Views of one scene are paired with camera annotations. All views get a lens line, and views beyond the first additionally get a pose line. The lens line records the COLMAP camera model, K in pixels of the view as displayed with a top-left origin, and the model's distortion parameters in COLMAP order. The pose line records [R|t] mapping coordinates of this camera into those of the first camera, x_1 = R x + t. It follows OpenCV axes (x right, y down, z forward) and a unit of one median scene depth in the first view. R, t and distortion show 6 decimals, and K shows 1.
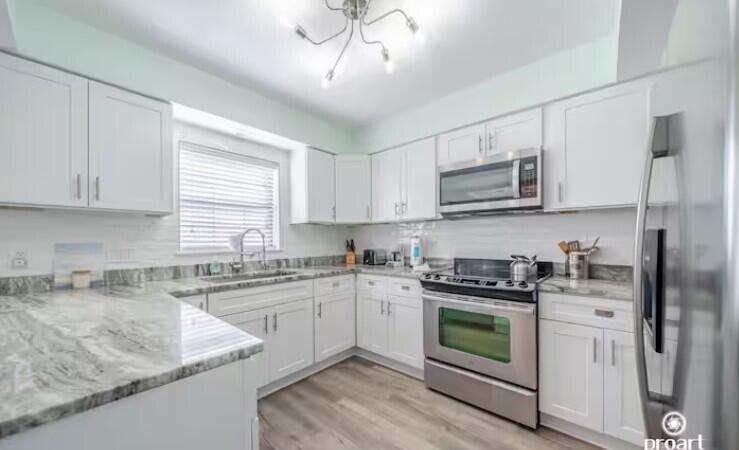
lens RADIAL K [[265.8, 0, 367.3], [0, 265.8, 244.7], [0, 0, 1]] dist [-0.005238, -0.000118]
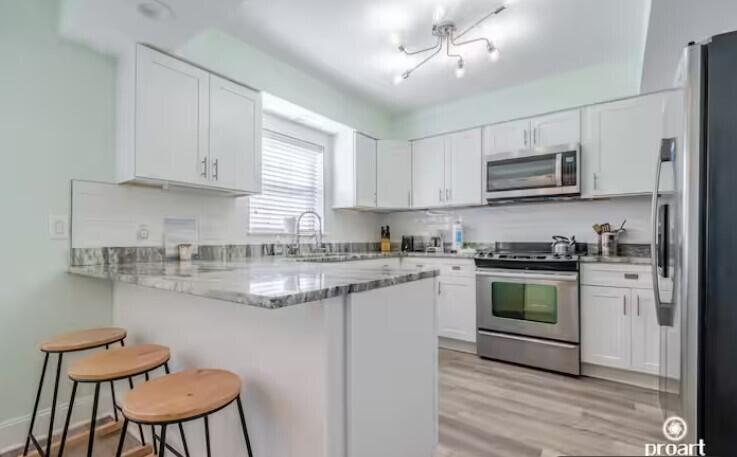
lens RADIAL K [[342.4, 0, 367.8], [0, 342.4, 243.7], [0, 0, 1]] dist [0.000263, 0.000266]
pose [[0.995923, 0.005191, 0.090053, -0.369641], [-0.004603, 0.999967, -0.006735, 0.082903], [-0.090085, 0.006293, 0.995914, -0.379251]]
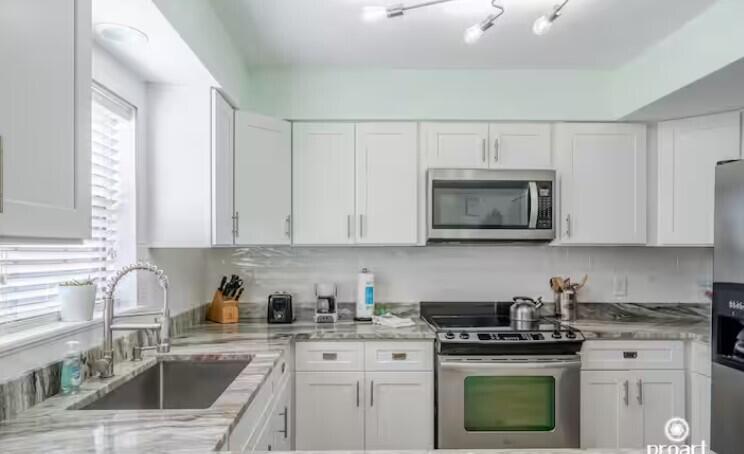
lens RADIAL K [[499.9, 0, 356.9], [0, 499.9, 252.7], [0, 0, 1]] dist [-0.001558, -0.000552]
pose [[0.735687, 0.002837, 0.677316, -0.808757], [0.003103, 0.999967, -0.007560, -0.082348], [-0.677315, 0.007663, 0.735653, 0.211076]]
